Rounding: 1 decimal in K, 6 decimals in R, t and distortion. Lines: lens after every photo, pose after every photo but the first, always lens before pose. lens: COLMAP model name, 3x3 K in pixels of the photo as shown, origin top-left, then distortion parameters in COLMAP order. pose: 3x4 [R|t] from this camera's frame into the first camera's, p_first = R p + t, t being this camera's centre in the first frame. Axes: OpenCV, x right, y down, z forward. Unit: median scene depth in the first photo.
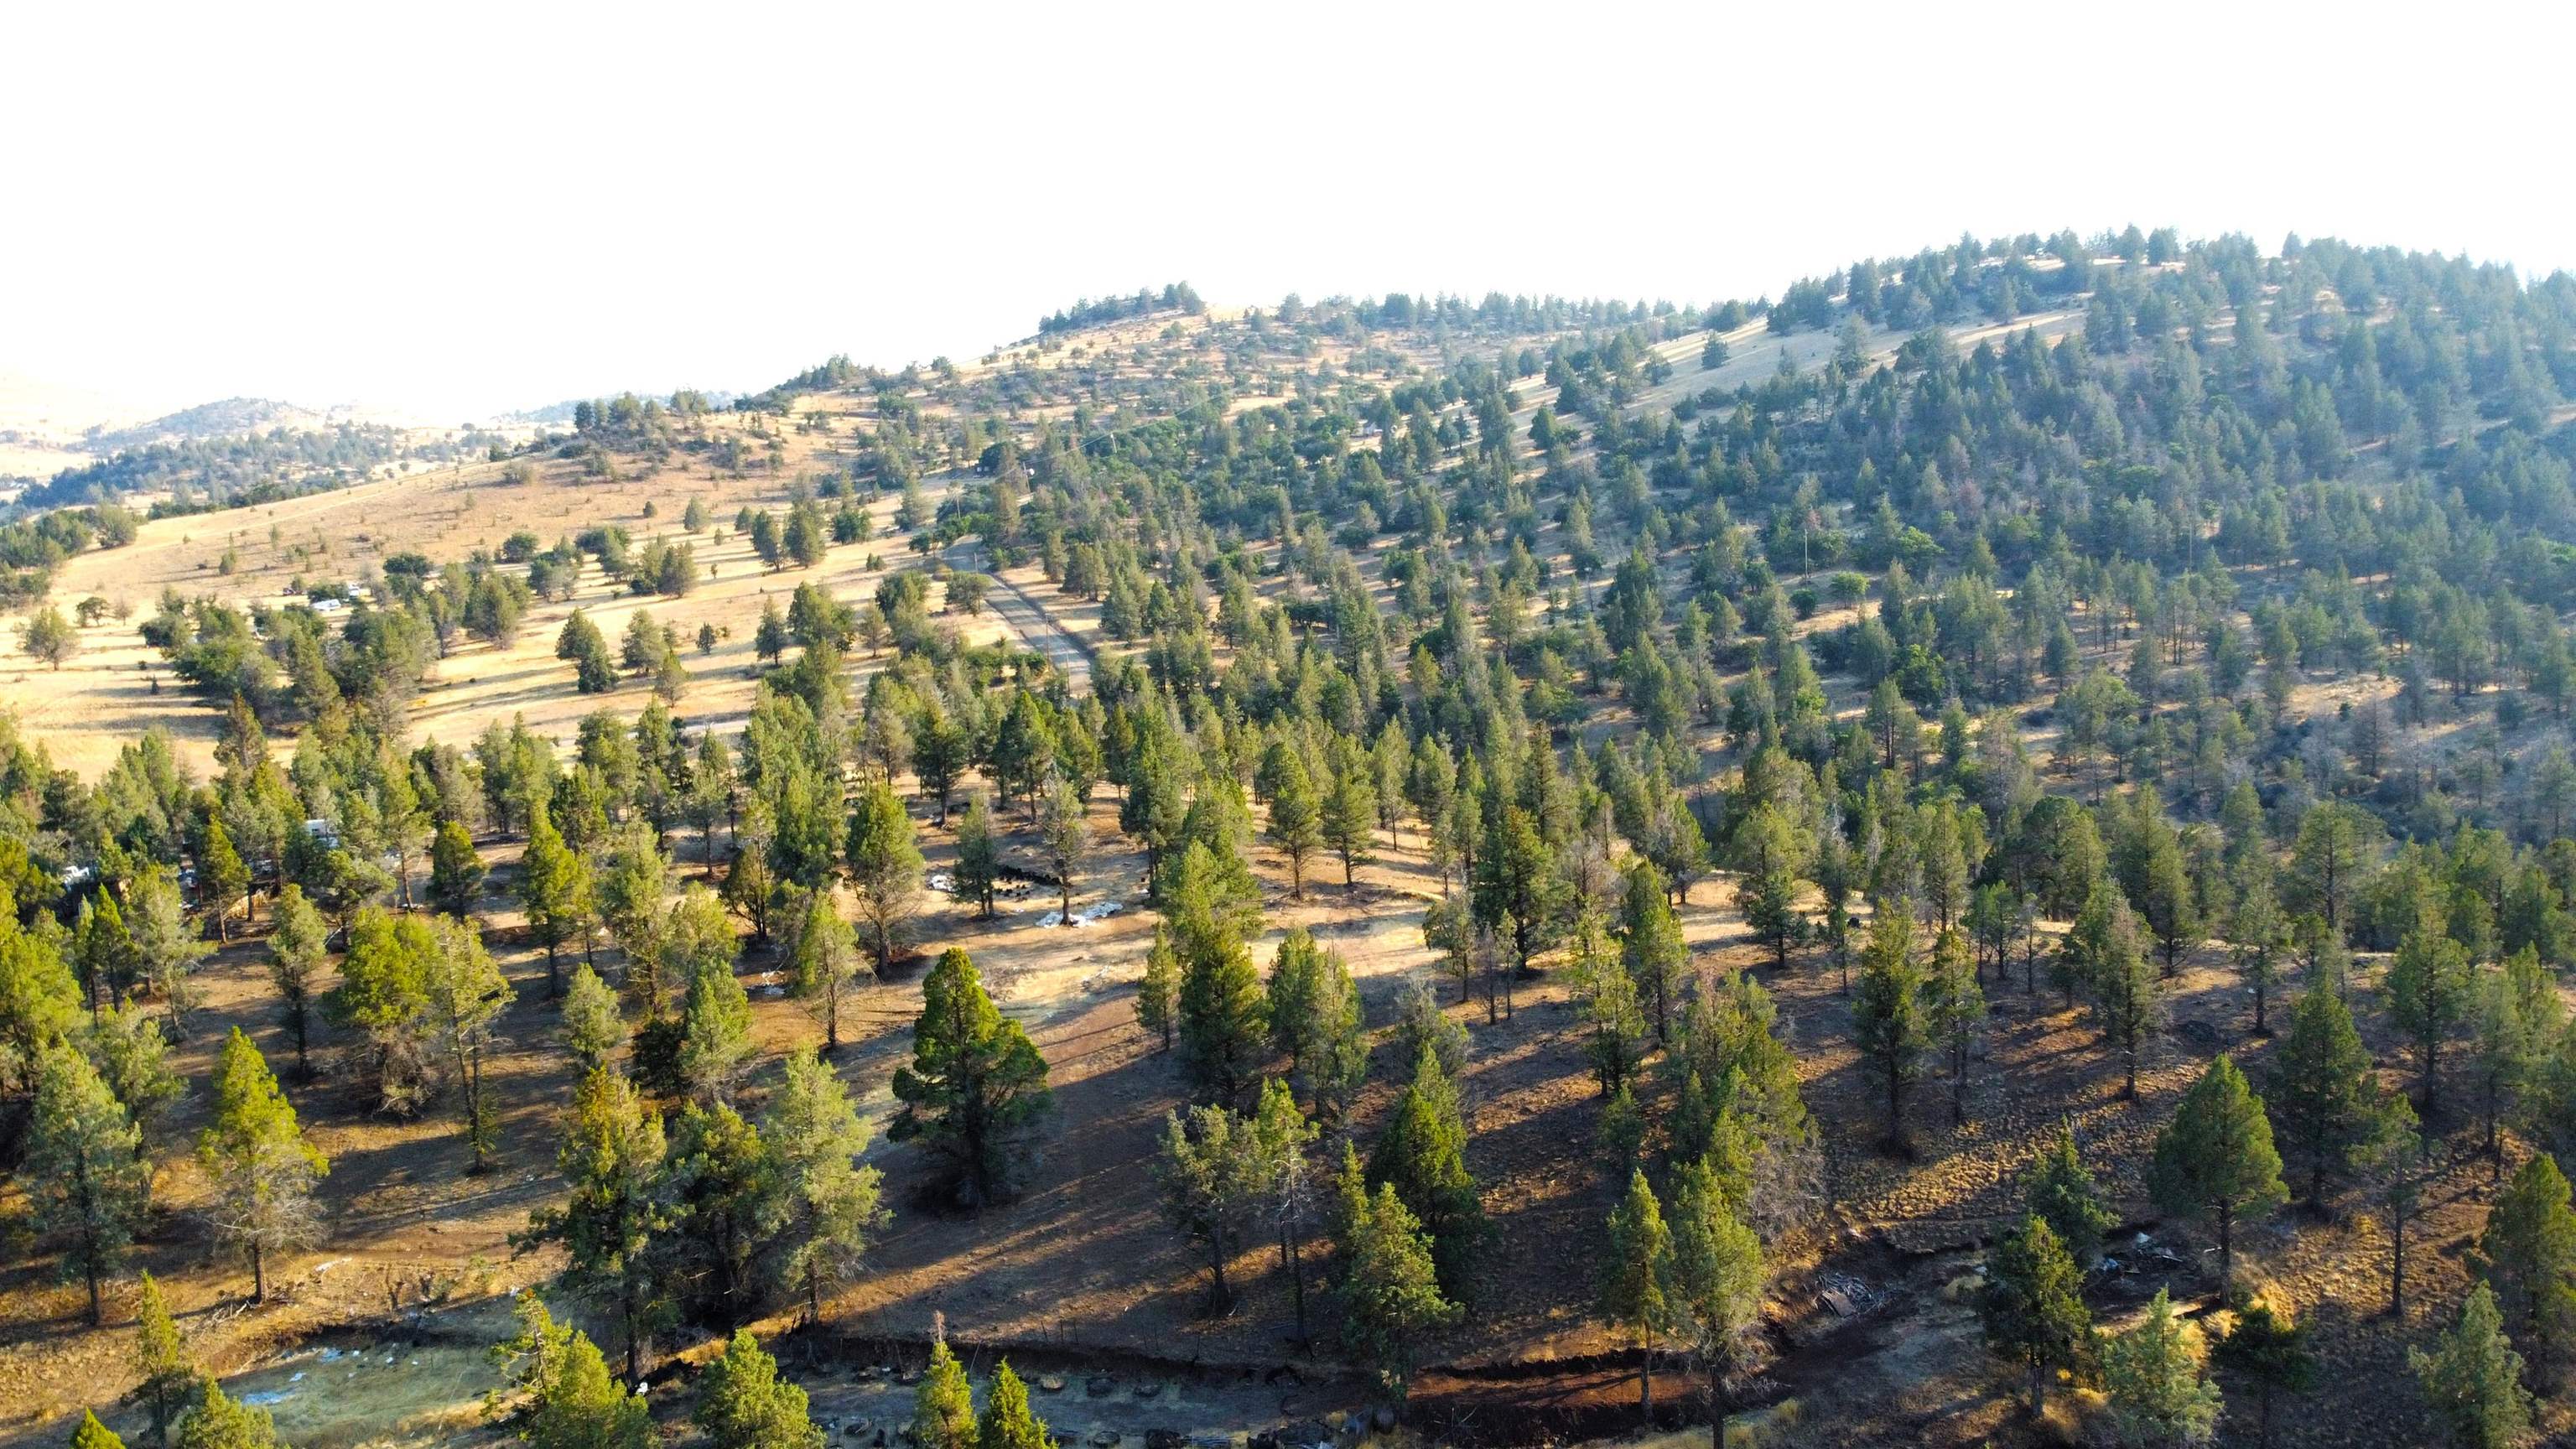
lens RADIAL K [[1945.0, 0, 1283.2], [0, 1945.0, 730.6], [0, 0, 1]] dist [-0.008637, 0.002332]
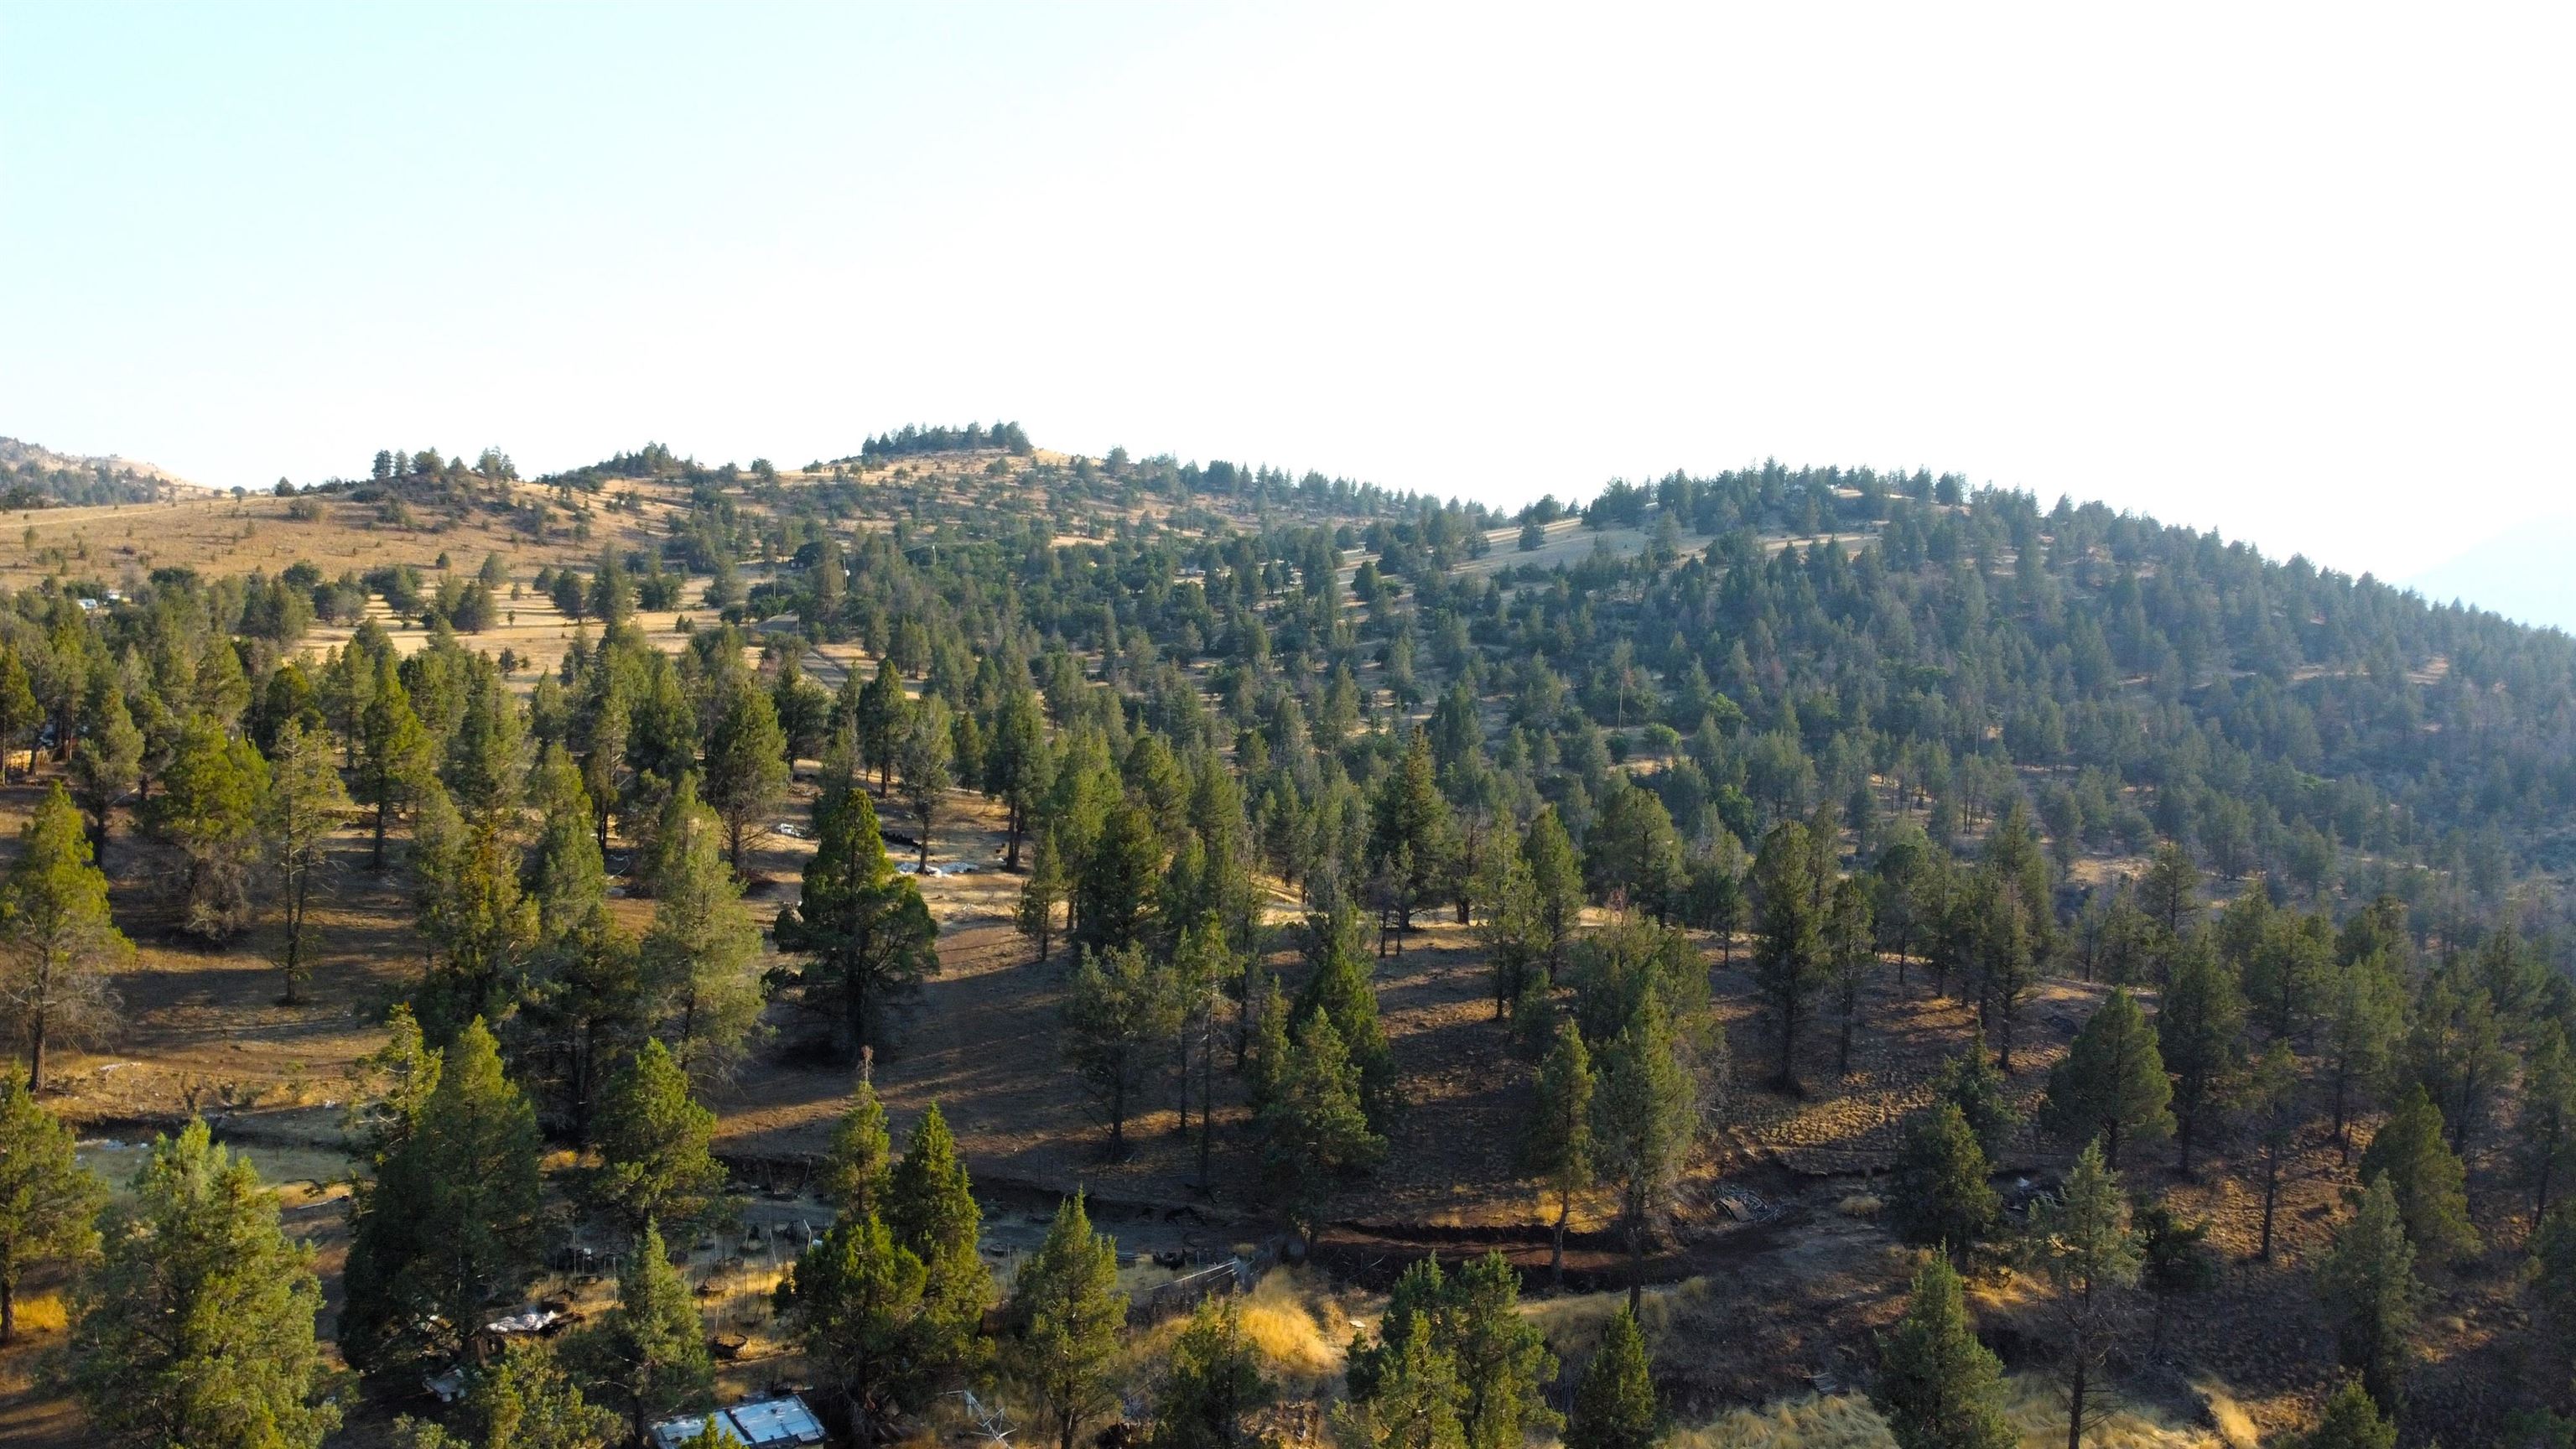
lens RADIAL K [[1945.0, 0, 1290.1], [0, 1945.0, 721.3], [0, 0, 1]] dist [-0.008637, 0.002332]
pose [[0.987583, 0.110685, 0.111481, -0.046847], [-0.099384, 0.989778, -0.102289, 0.104837], [-0.121663, 0.089939, 0.988488, 0.015807]]
